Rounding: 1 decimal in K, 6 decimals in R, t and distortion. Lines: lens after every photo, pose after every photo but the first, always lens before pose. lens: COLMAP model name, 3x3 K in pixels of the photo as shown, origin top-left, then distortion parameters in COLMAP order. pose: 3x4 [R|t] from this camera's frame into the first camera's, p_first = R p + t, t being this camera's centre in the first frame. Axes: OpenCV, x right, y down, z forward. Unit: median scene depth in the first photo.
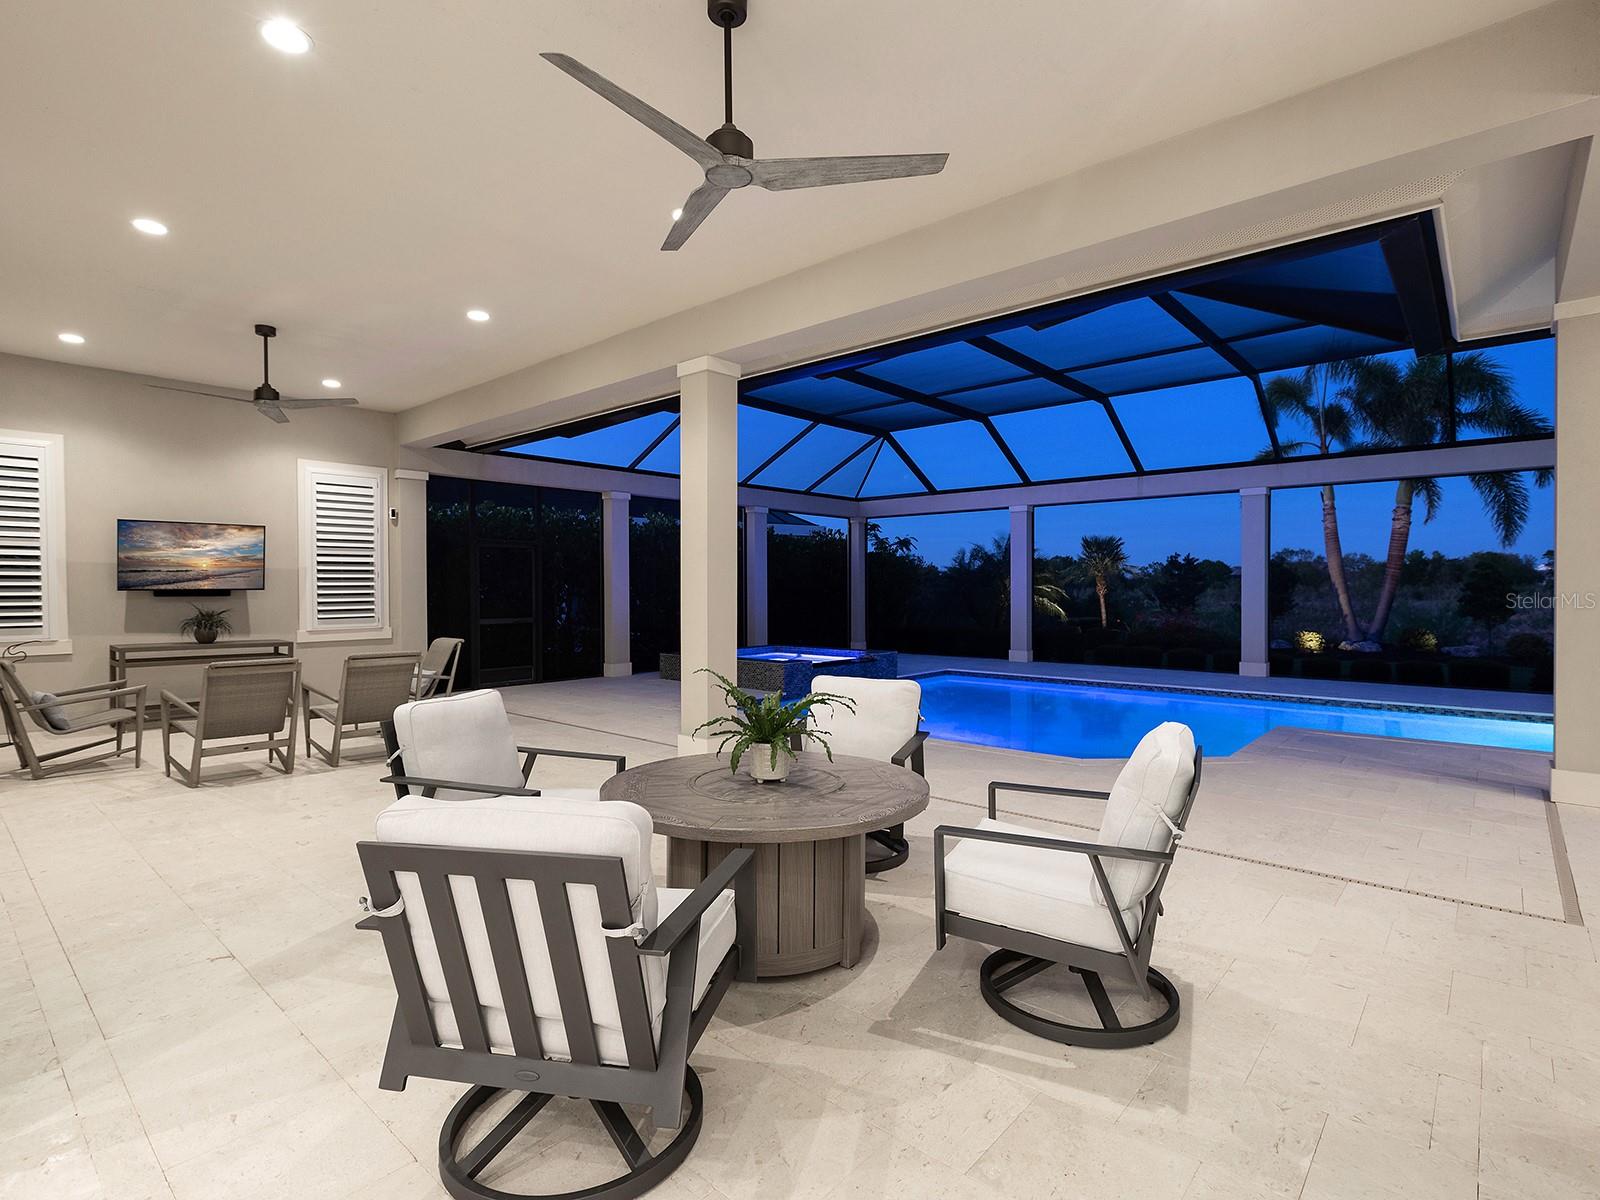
lens RADIAL K [[785.8, 0, 809.5], [0, 785.8, 599.8], [0, 0, 1]] dist [0.003586, 0.000292]
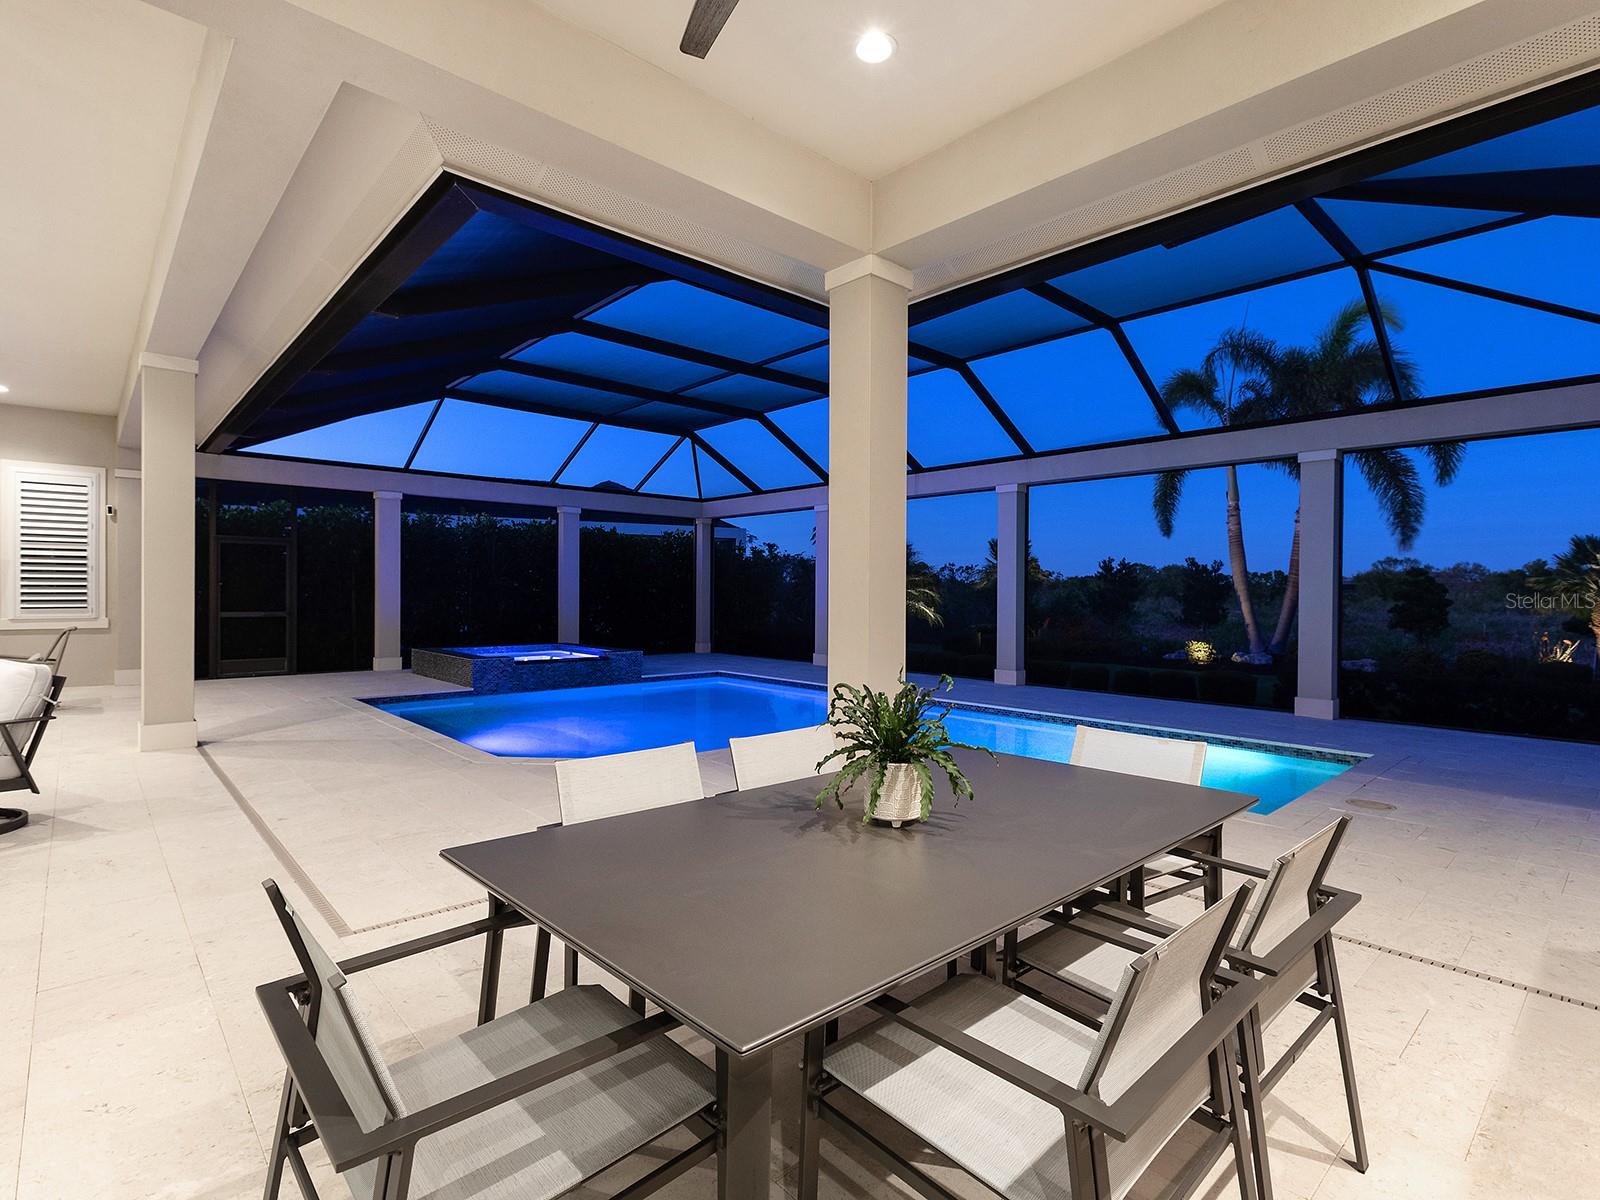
lens RADIAL K [[785.8, 0, 809.5], [0, 785.8, 599.8], [0, 0, 1]] dist [0.003586, 0.000292]
pose [[0.994008, 0.011807, -0.108664, 0.532649], [-0.012647, 0.999895, -0.007041, 0.006542], [0.108570, 0.008374, 0.994054, 0.046782]]
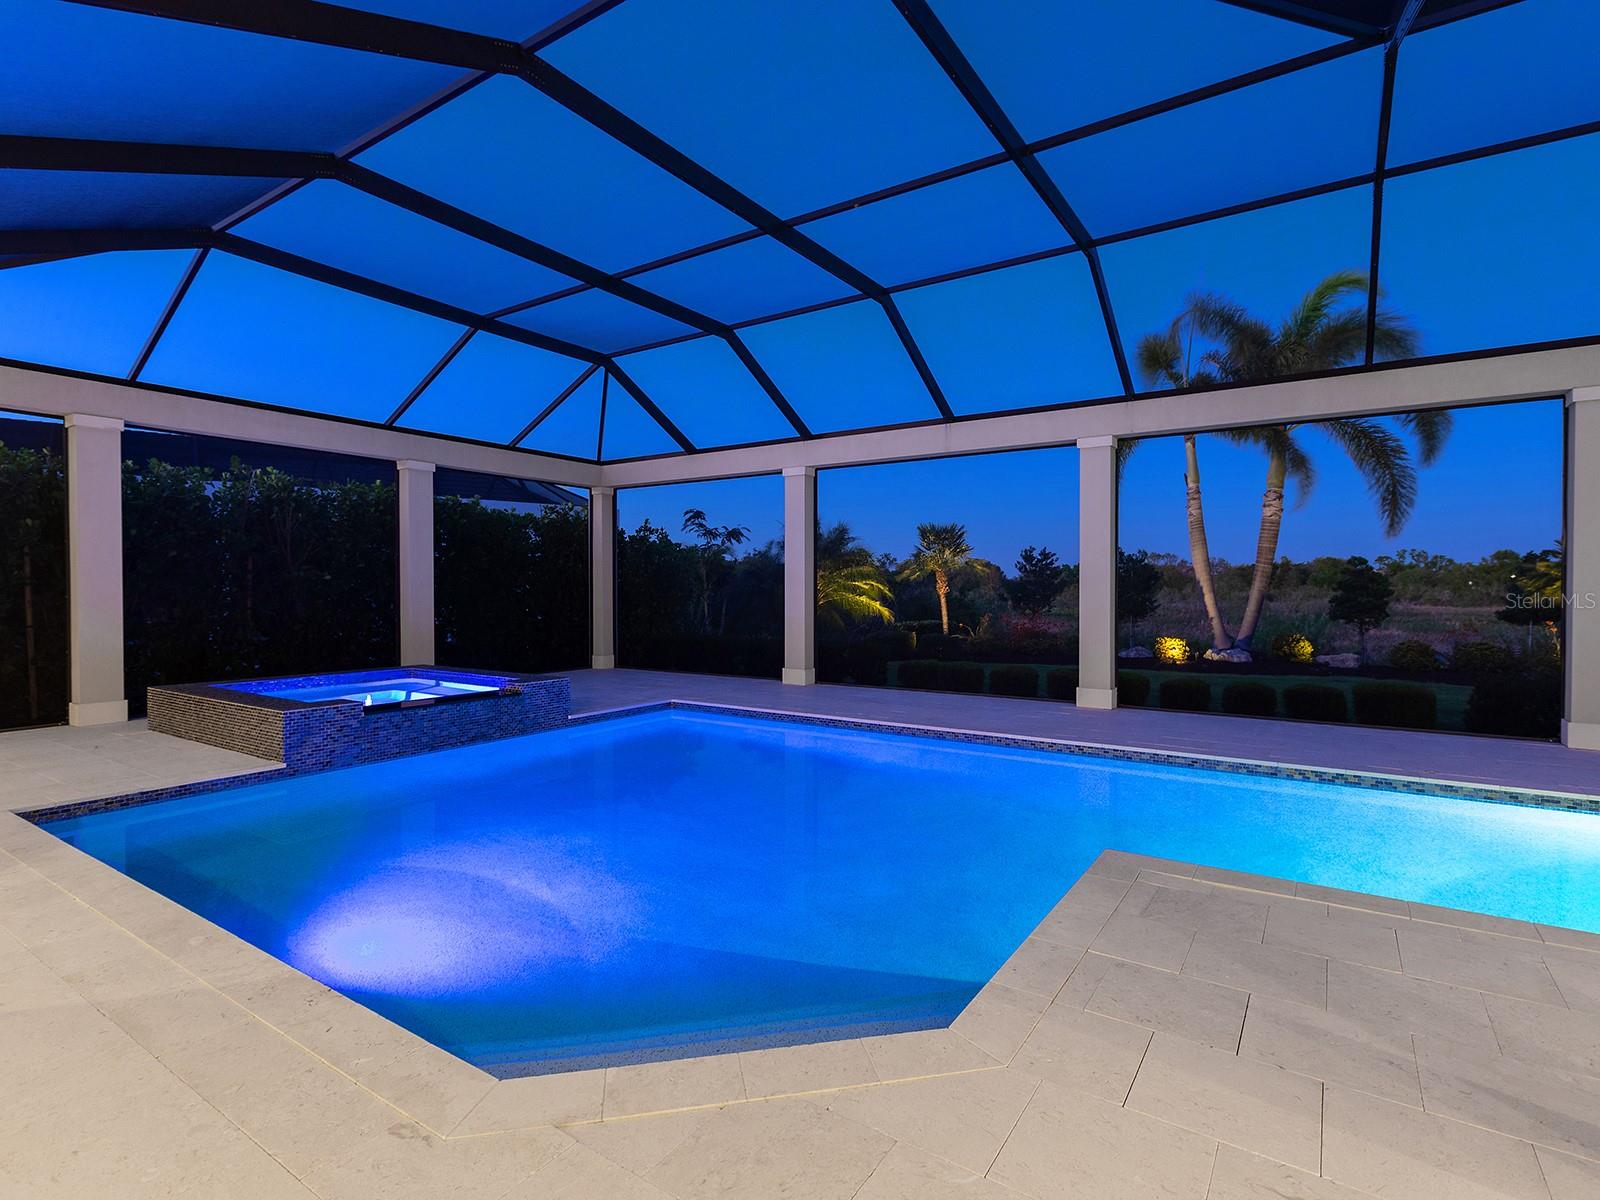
lens RADIAL K [[785.8, 0, 809.5], [0, 785.8, 599.8], [0, 0, 1]] dist [0.003586, 0.000292]
pose [[0.991342, 0.001783, 0.131291, 0.275309], [-0.001594, 0.999998, -0.001549, 0.003333], [-0.131294, 0.001327, 0.991343, 0.425389]]
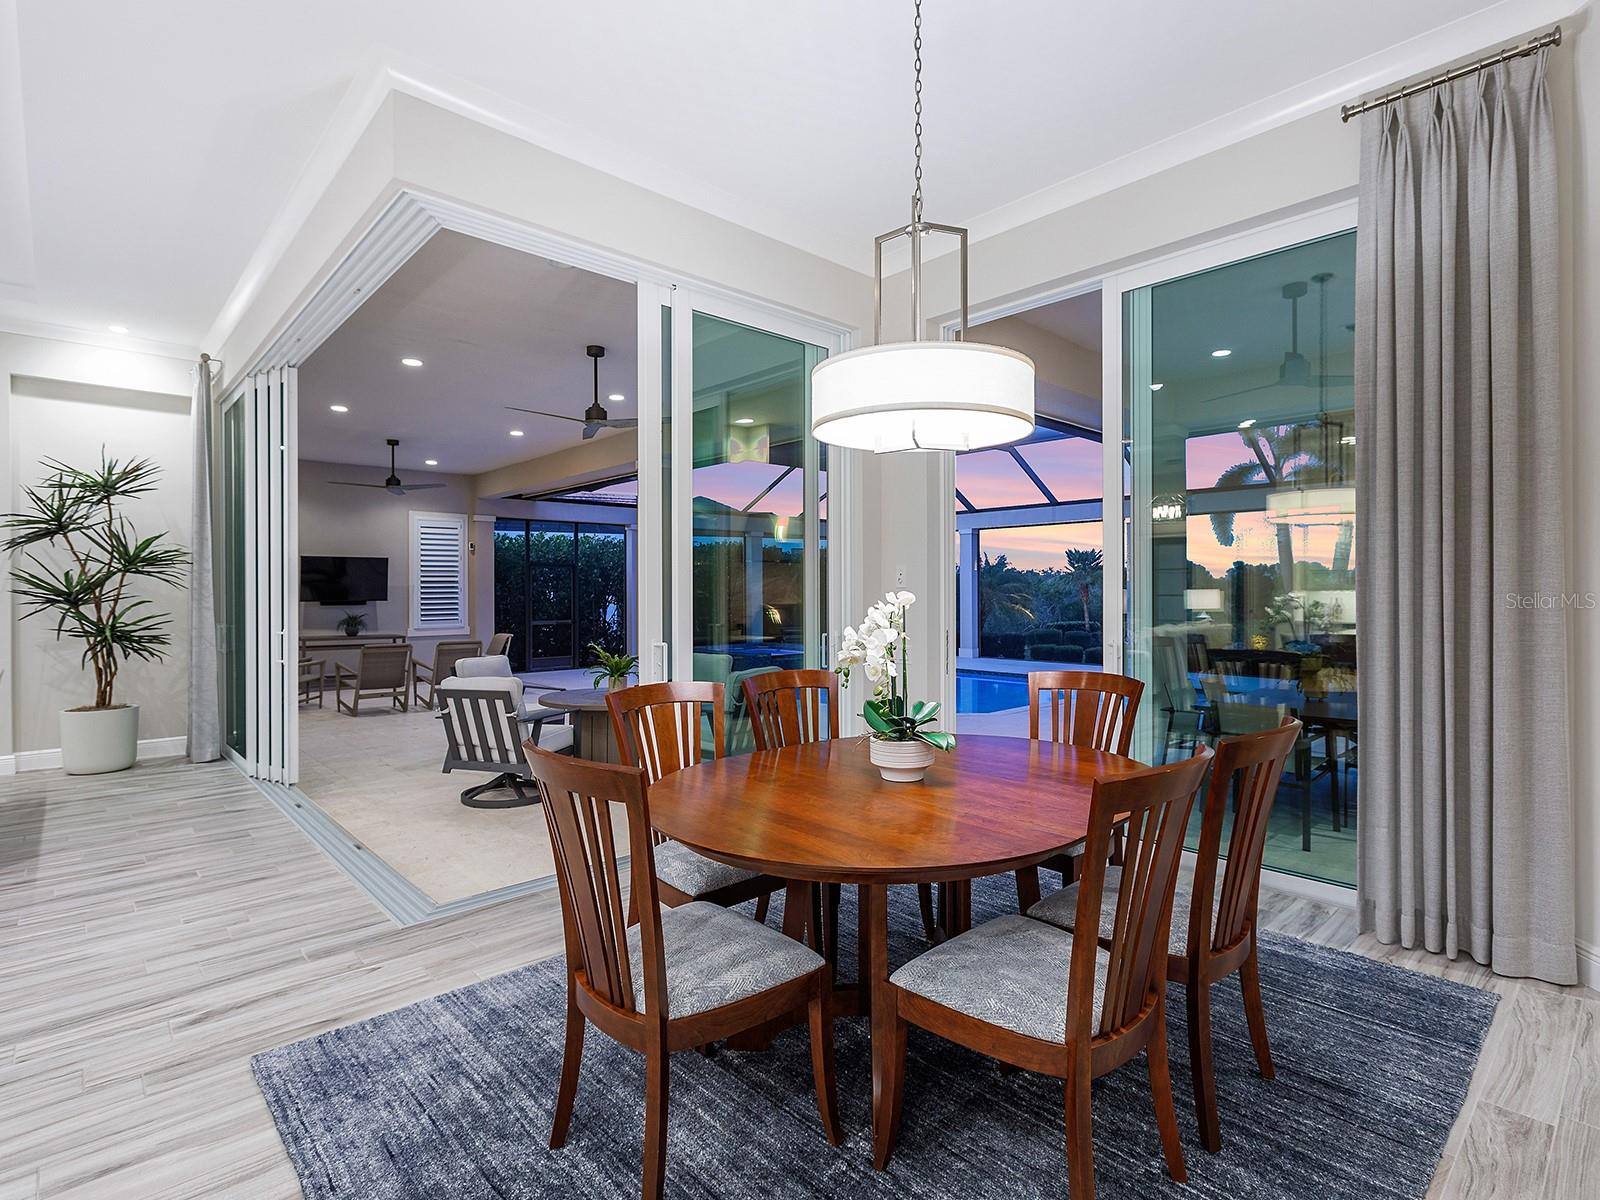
lens RADIAL K [[794.6, 0, 805.0], [0, 794.6, 590.8], [0, 0, 1]] dist [0.002595, 0.001100]
pose [[0.994321, -0.001232, -0.106413, 0.221540], [-0.000434, 0.999878, -0.015634, -0.007575], [0.106419, 0.015591, 0.994199, -0.361296]]
